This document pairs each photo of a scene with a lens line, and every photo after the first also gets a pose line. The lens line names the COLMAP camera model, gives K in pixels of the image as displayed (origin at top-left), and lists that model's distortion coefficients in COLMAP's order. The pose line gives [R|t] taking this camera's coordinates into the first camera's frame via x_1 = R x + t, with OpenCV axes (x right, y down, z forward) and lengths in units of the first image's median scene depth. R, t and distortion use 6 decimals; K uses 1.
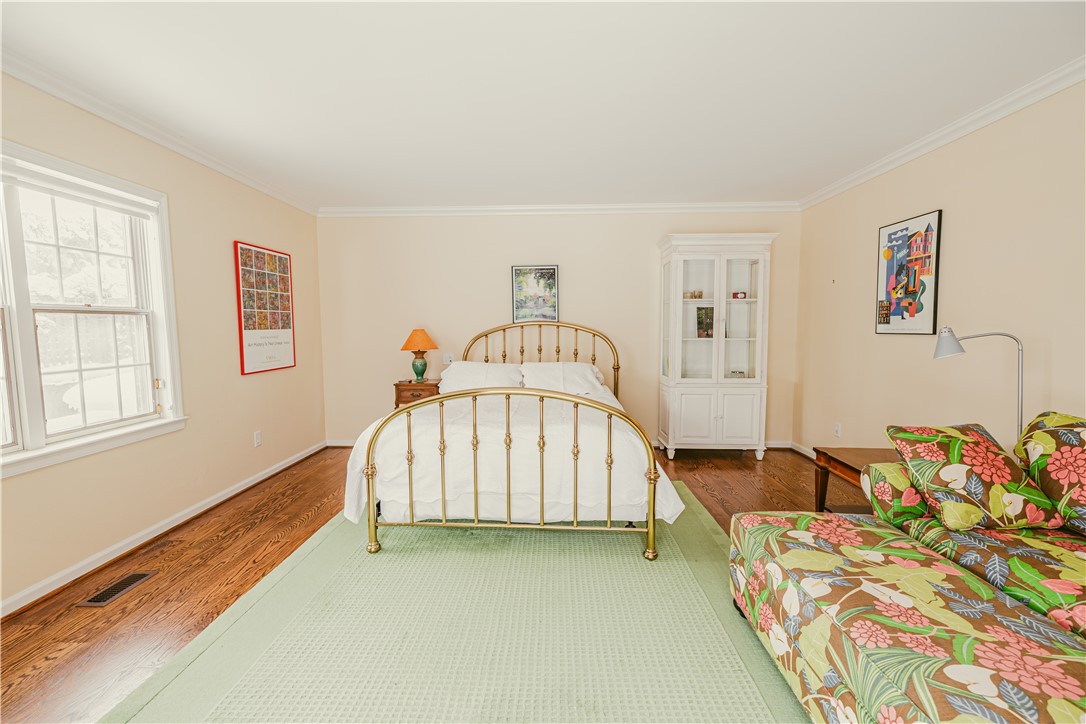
lens RADIAL K [[464.3, 0, 536.0], [0, 464.3, 363.7], [0, 0, 1]] dist [-0.000664, 0.000003]
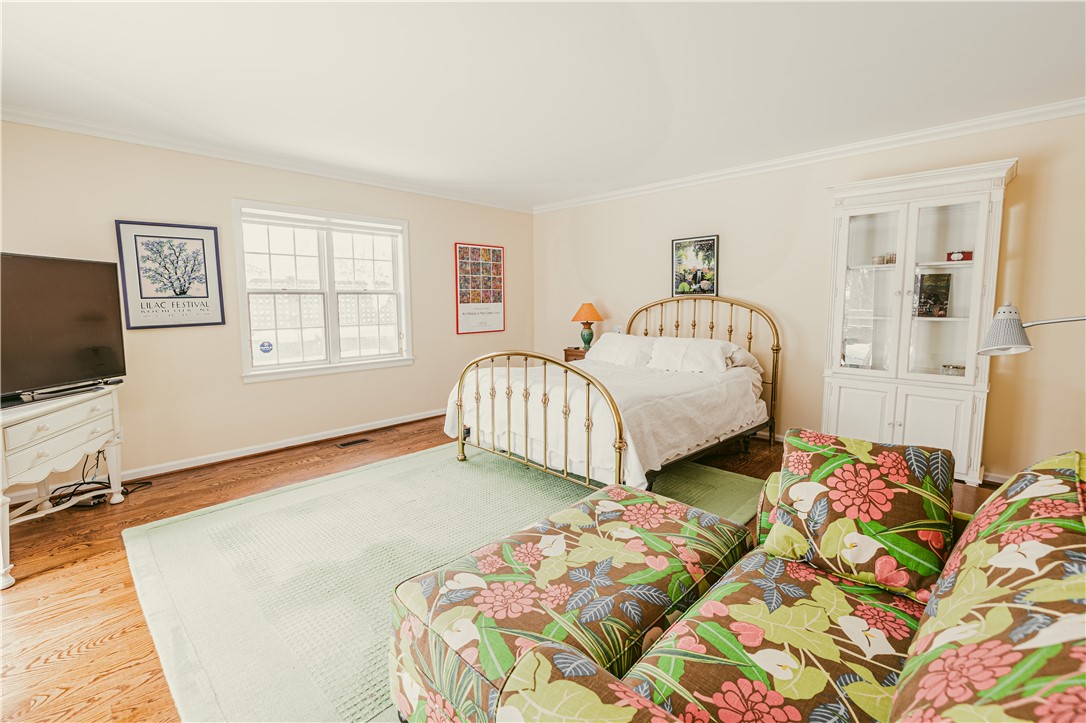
lens RADIAL K [[464.3, 0, 504.8], [0, 464.3, 345.0], [0, 0, 1]] dist [-0.000664, 0.000003]
pose [[0.725957, 0.065438, -0.684620, 0.481045], [-0.052818, 0.997828, 0.039369, -0.007337], [0.685709, 0.007580, 0.727836, 0.036283]]
